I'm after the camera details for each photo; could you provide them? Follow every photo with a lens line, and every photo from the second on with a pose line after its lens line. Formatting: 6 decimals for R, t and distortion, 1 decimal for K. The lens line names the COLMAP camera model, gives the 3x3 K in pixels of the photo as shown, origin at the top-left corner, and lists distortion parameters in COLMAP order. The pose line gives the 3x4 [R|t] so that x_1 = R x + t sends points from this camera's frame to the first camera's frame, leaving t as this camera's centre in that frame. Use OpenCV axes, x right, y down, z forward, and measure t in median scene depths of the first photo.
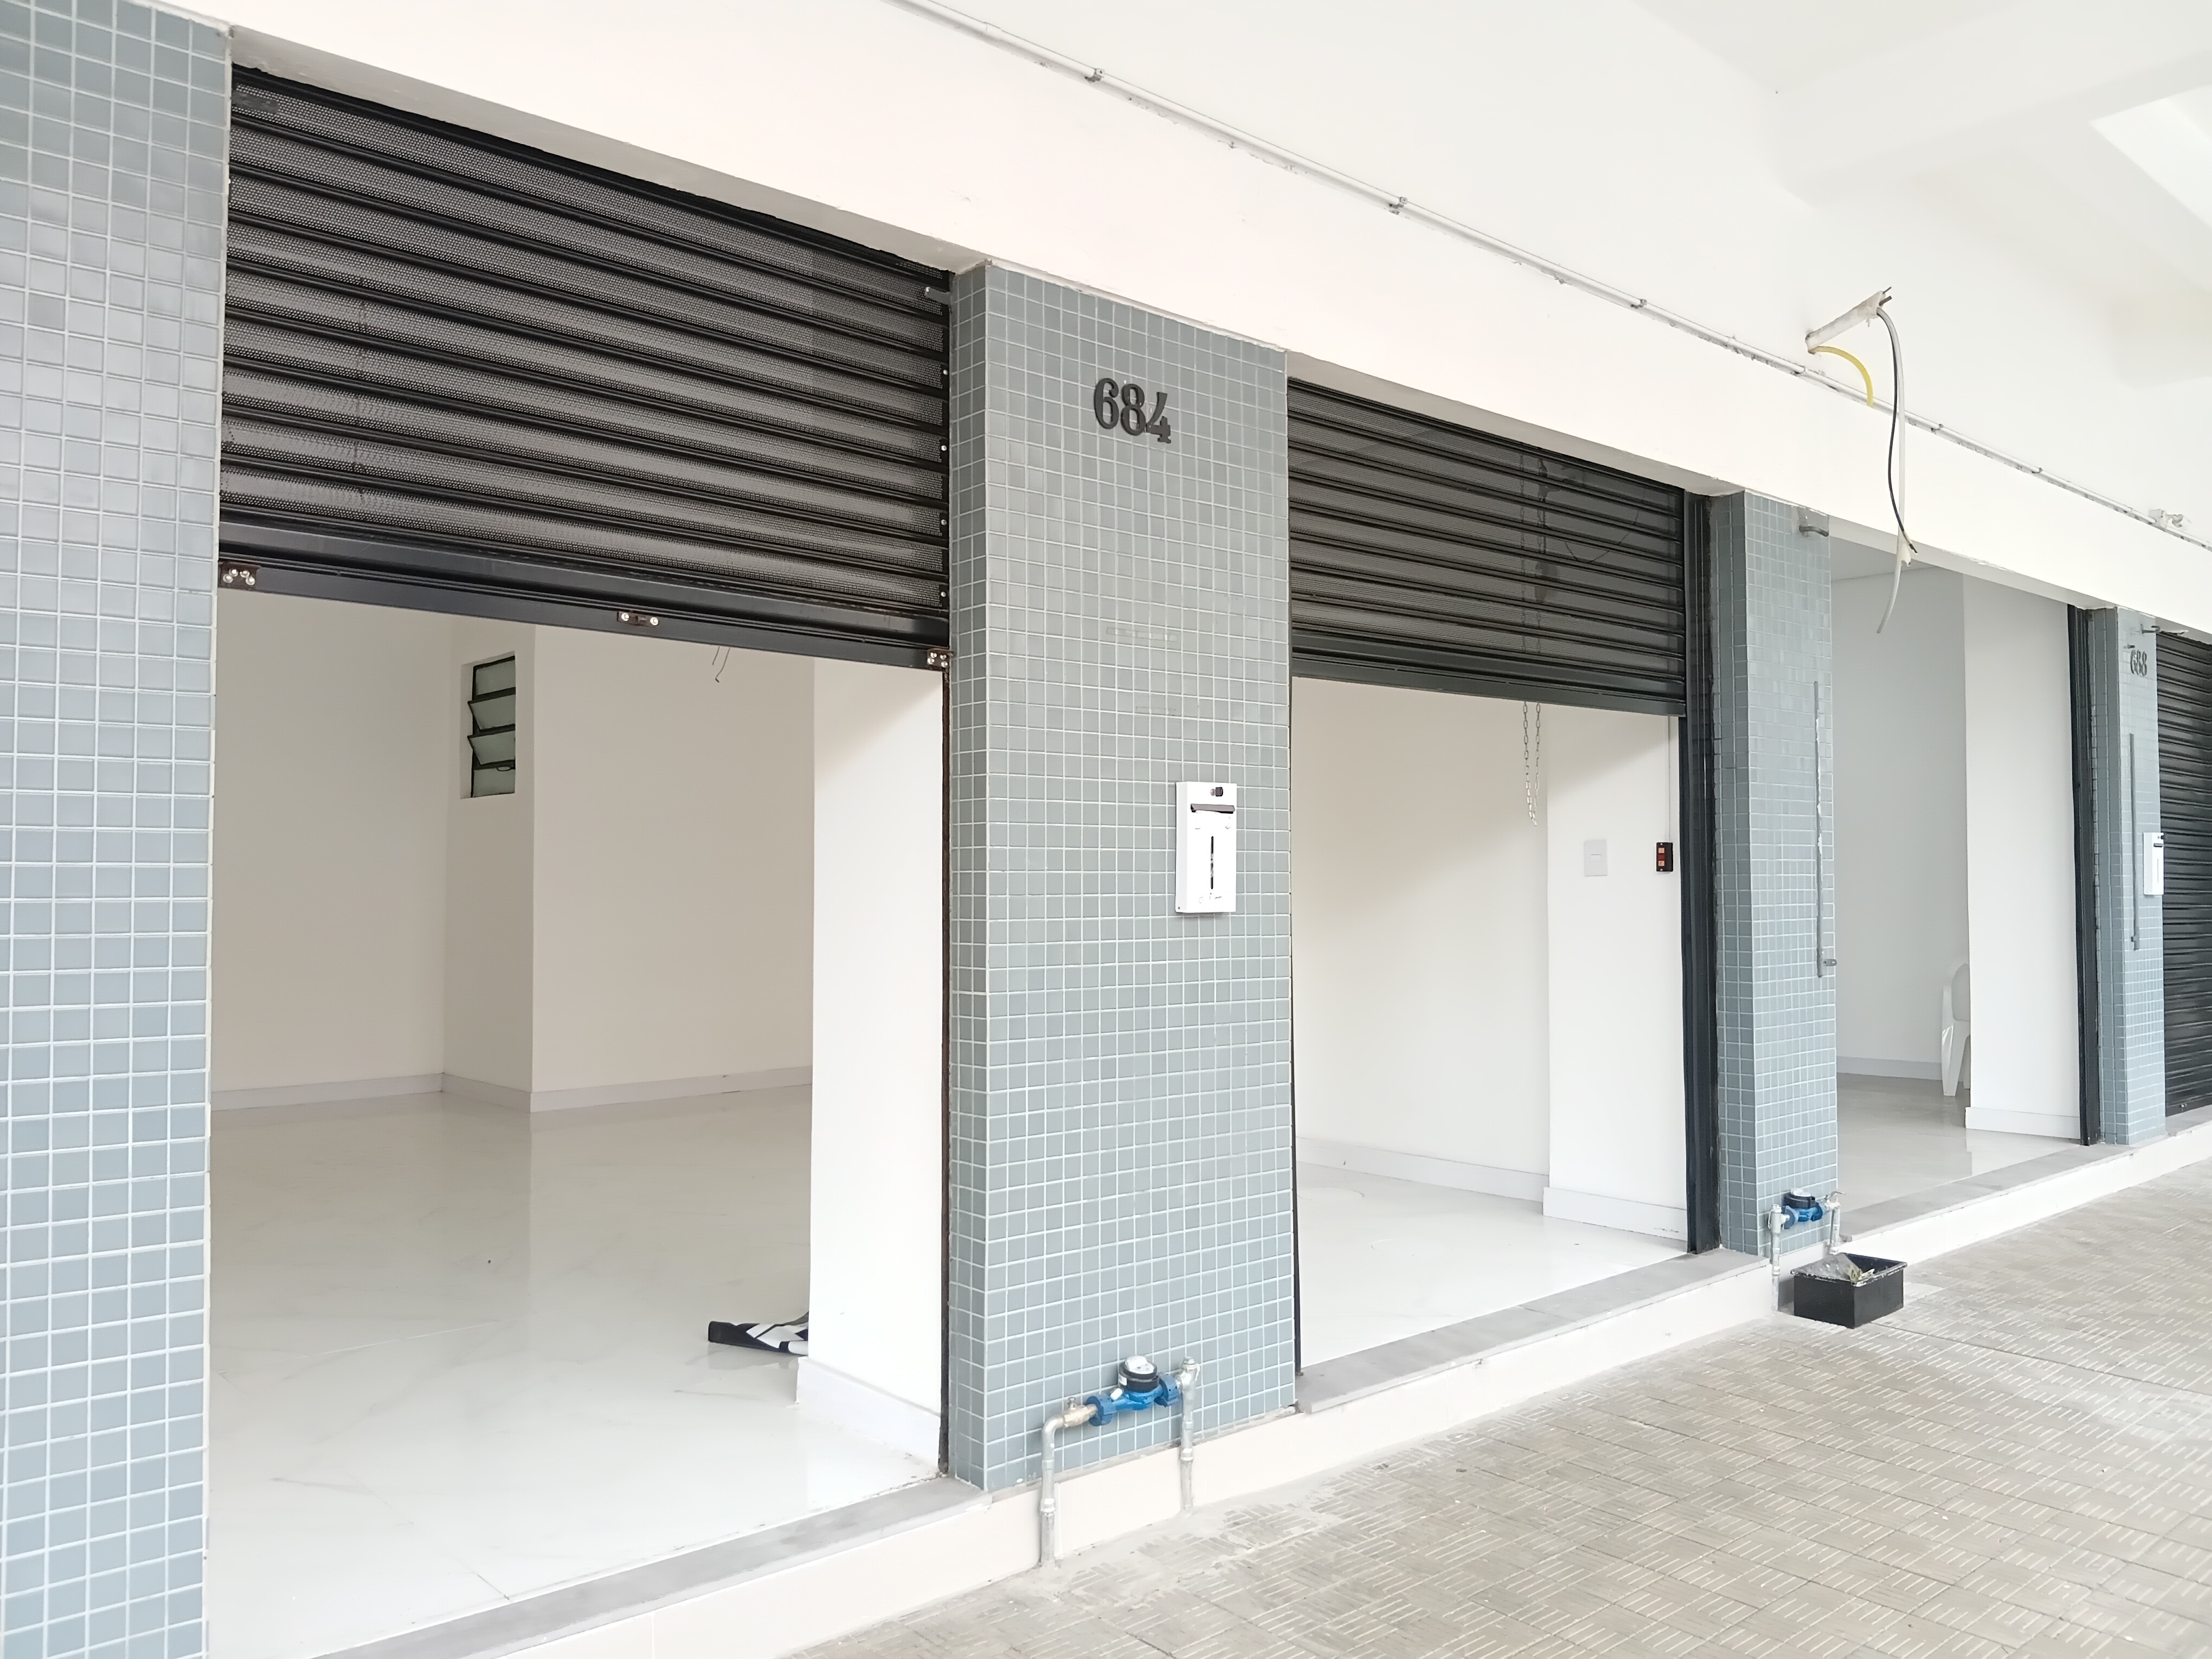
lens RADIAL K [[1871.8, 0, 1105.6], [0, 1871.8, 735.1], [0, 0, 1]] dist [0.093182, -0.236254]
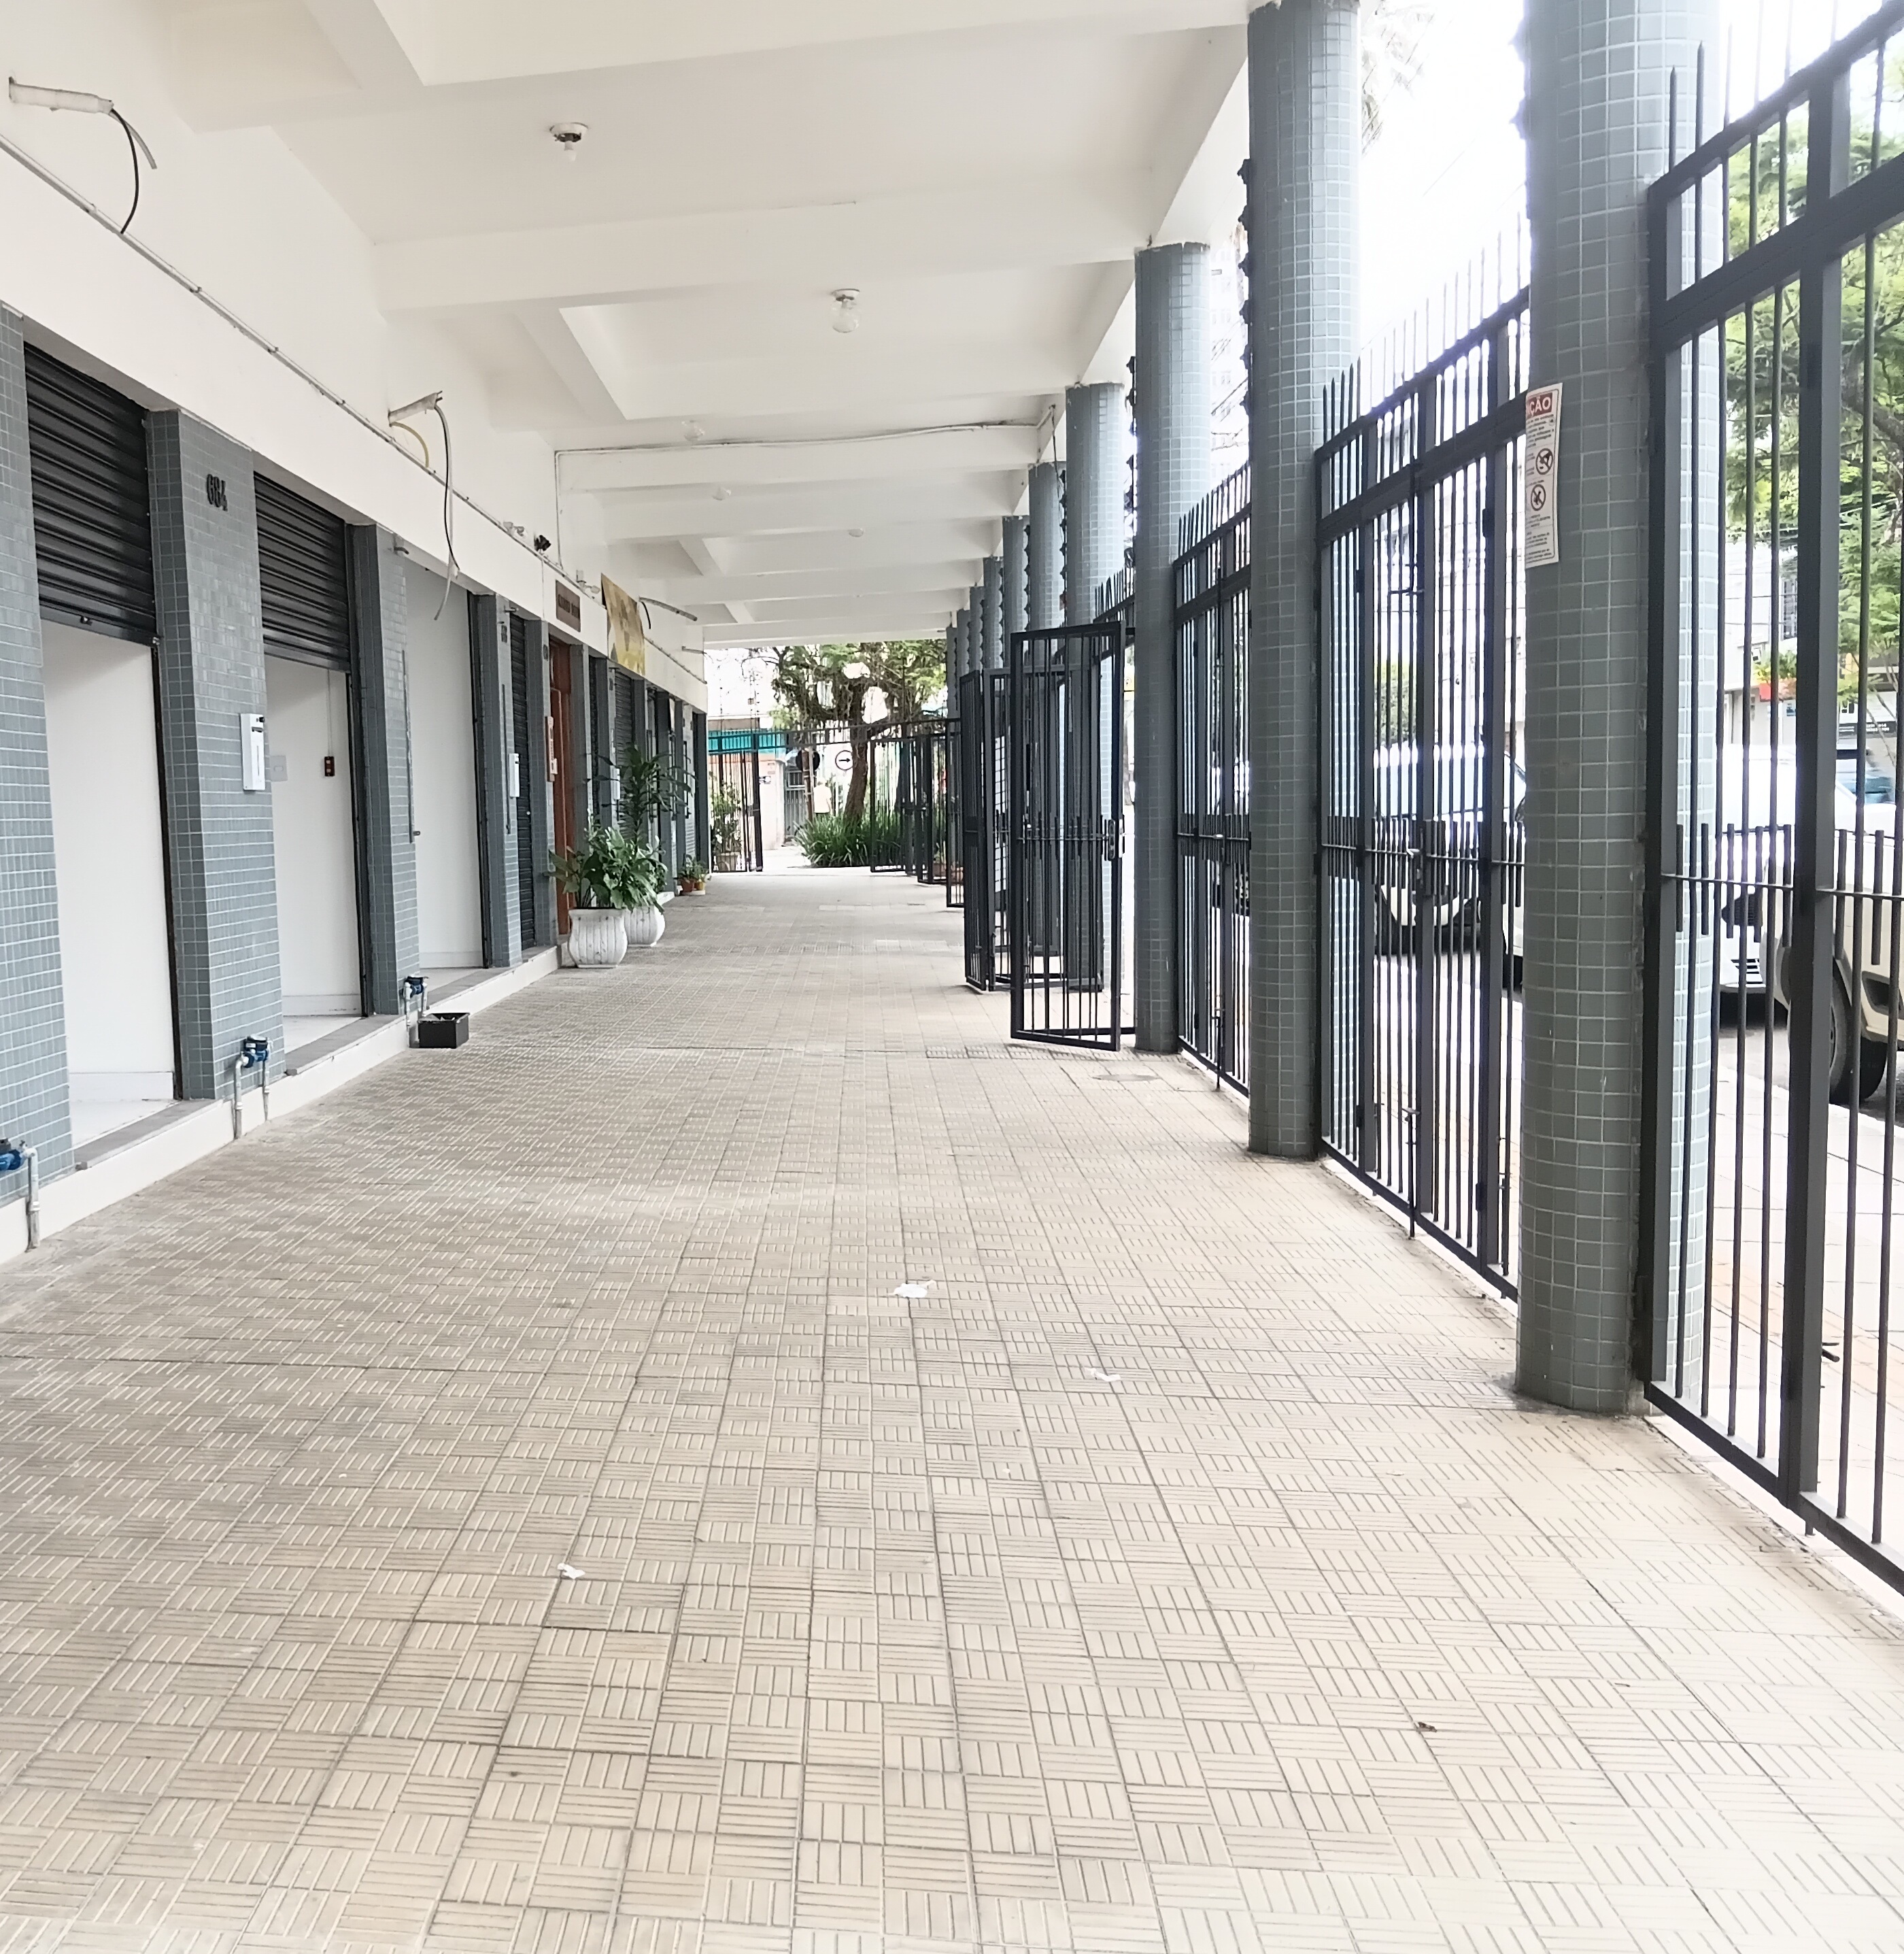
lens RADIAL K [[2138.4, 0, 952.0], [0, 2138.4, 977.0], [0, 0, 1]] dist [-0.003334, -0.016051]
pose [[0.675344, -0.083958, 0.732708, -0.663601], [-0.022016, 0.990761, 0.133819, -0.008482], [-0.737174, -0.106505, 0.667256, -0.550883]]
